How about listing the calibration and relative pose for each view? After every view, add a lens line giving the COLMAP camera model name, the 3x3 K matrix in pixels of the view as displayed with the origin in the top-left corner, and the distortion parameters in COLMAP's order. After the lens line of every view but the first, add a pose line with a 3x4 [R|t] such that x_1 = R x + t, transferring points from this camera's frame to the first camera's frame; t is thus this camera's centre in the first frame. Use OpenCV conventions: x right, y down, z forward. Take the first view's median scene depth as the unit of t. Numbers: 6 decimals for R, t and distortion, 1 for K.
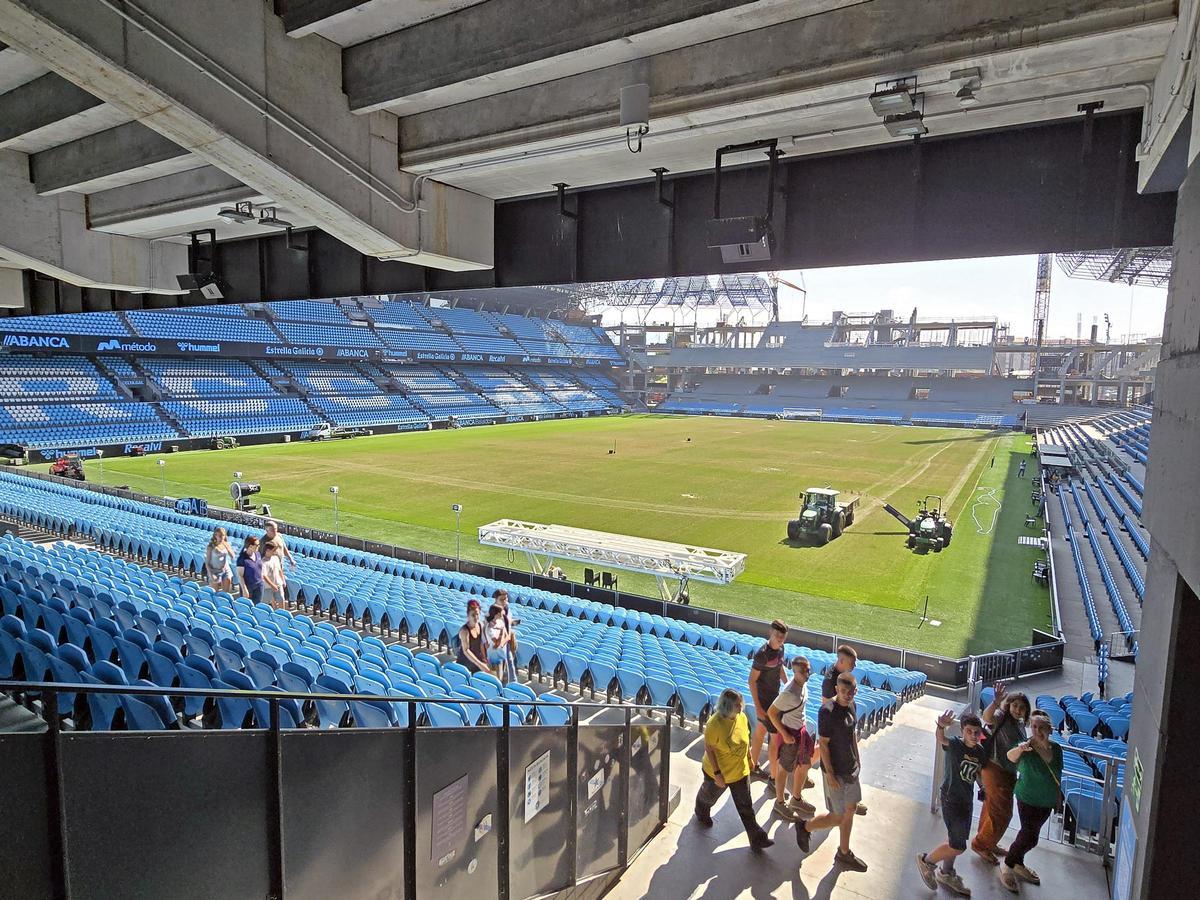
lens RADIAL K [[691.2, 0, 603.4], [0, 691.2, 450.8], [0, 0, 1]] dist [-0.011516, -0.000113]
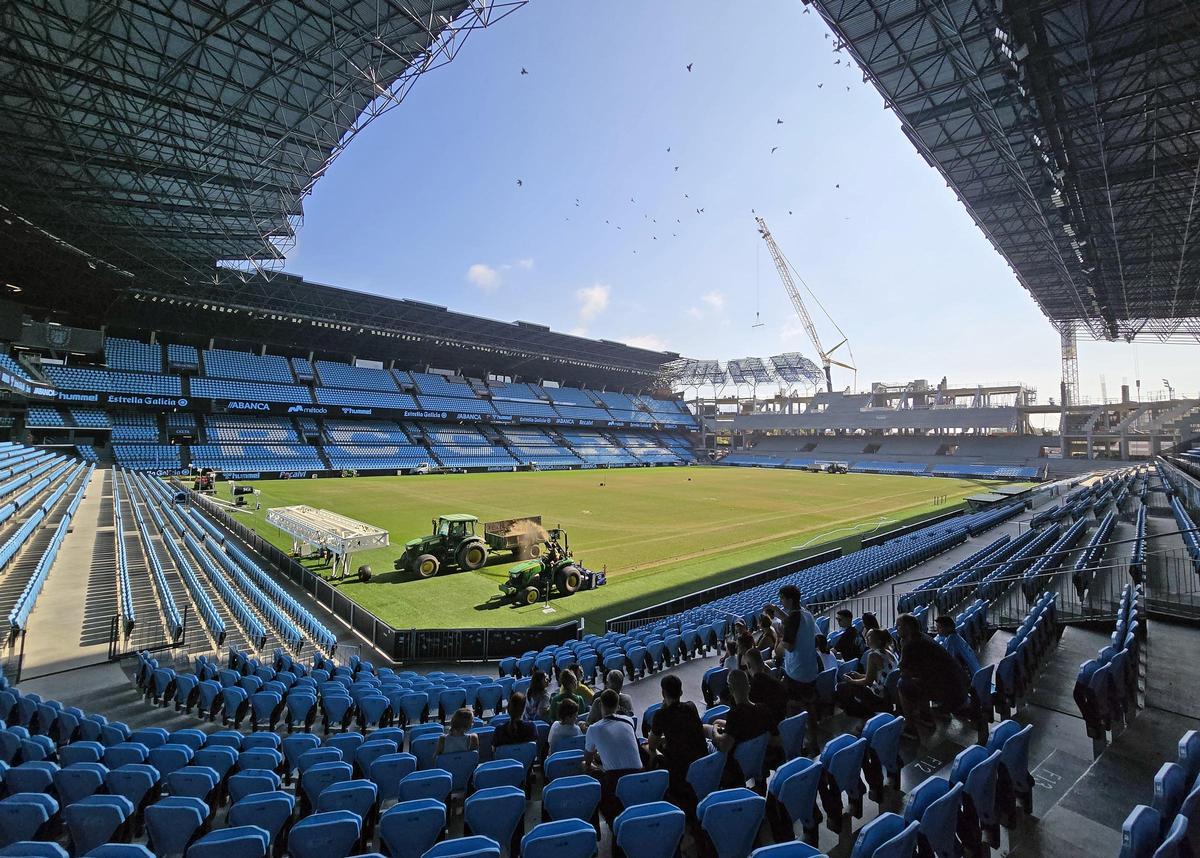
lens RADIAL K [[516.8, 0, 607.0], [0, 516.8, 423.7], [0, 0, 1]] dist [-0.009151, -0.000779]
pose [[0.967584, -0.009617, -0.252366, 0.130013], [-0.028723, 0.988600, -0.147798, 0.015450], [0.250911, 0.150255, 0.956278, 0.044244]]
